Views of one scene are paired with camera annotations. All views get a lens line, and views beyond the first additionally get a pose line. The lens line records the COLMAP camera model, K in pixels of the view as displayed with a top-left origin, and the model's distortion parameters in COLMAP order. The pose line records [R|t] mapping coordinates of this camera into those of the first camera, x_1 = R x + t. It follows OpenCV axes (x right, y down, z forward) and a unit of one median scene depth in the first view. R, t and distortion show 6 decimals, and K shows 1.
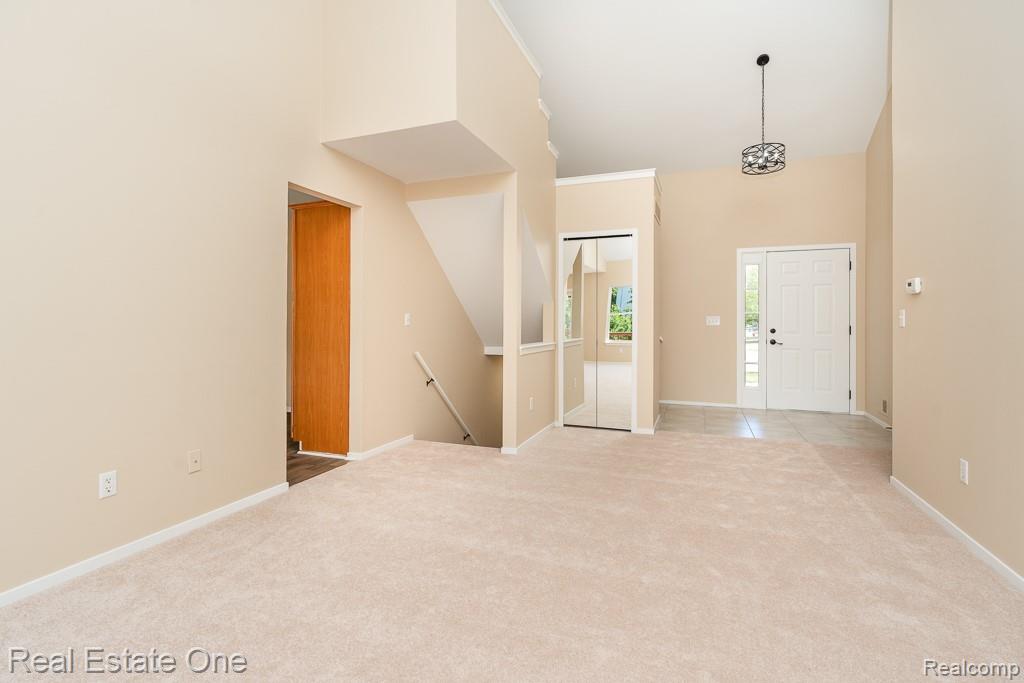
lens RADIAL K [[480.6, 0, 509.0], [0, 480.6, 326.7], [0, 0, 1]] dist [-0.006858, 0.002327]
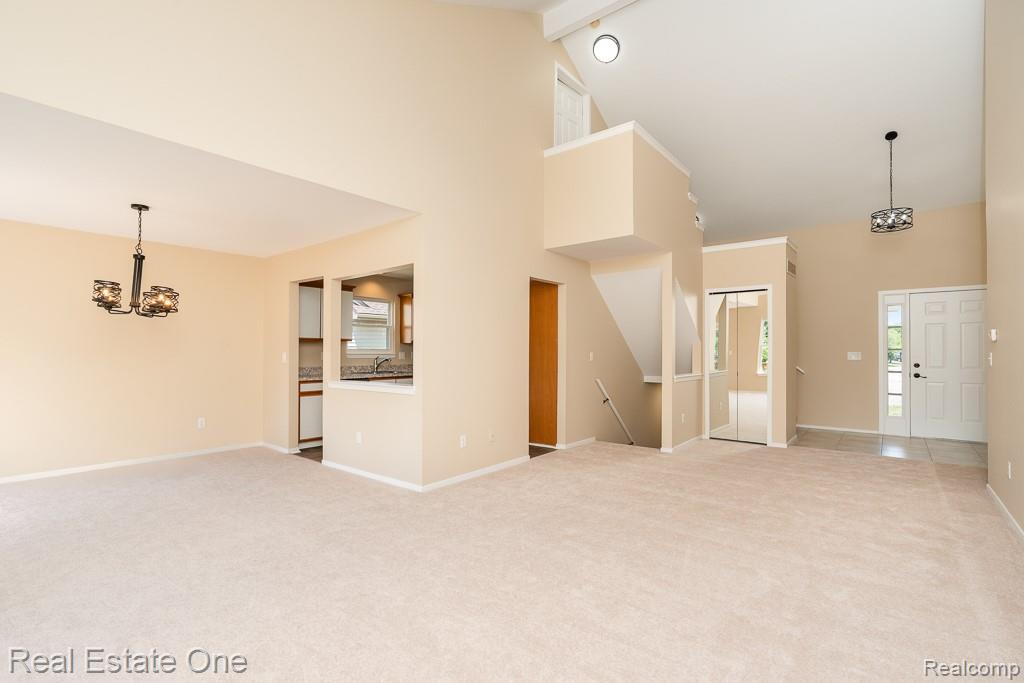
lens RADIAL K [[480.6, 0, 506.1], [0, 480.6, 351.1], [0, 0, 1]] dist [-0.006858, 0.002327]
pose [[0.954653, -0.001270, -0.297718, -0.026093], [-0.000843, 0.999975, -0.006967, -0.020917], [0.297719, 0.006902, 0.954628, -0.442917]]
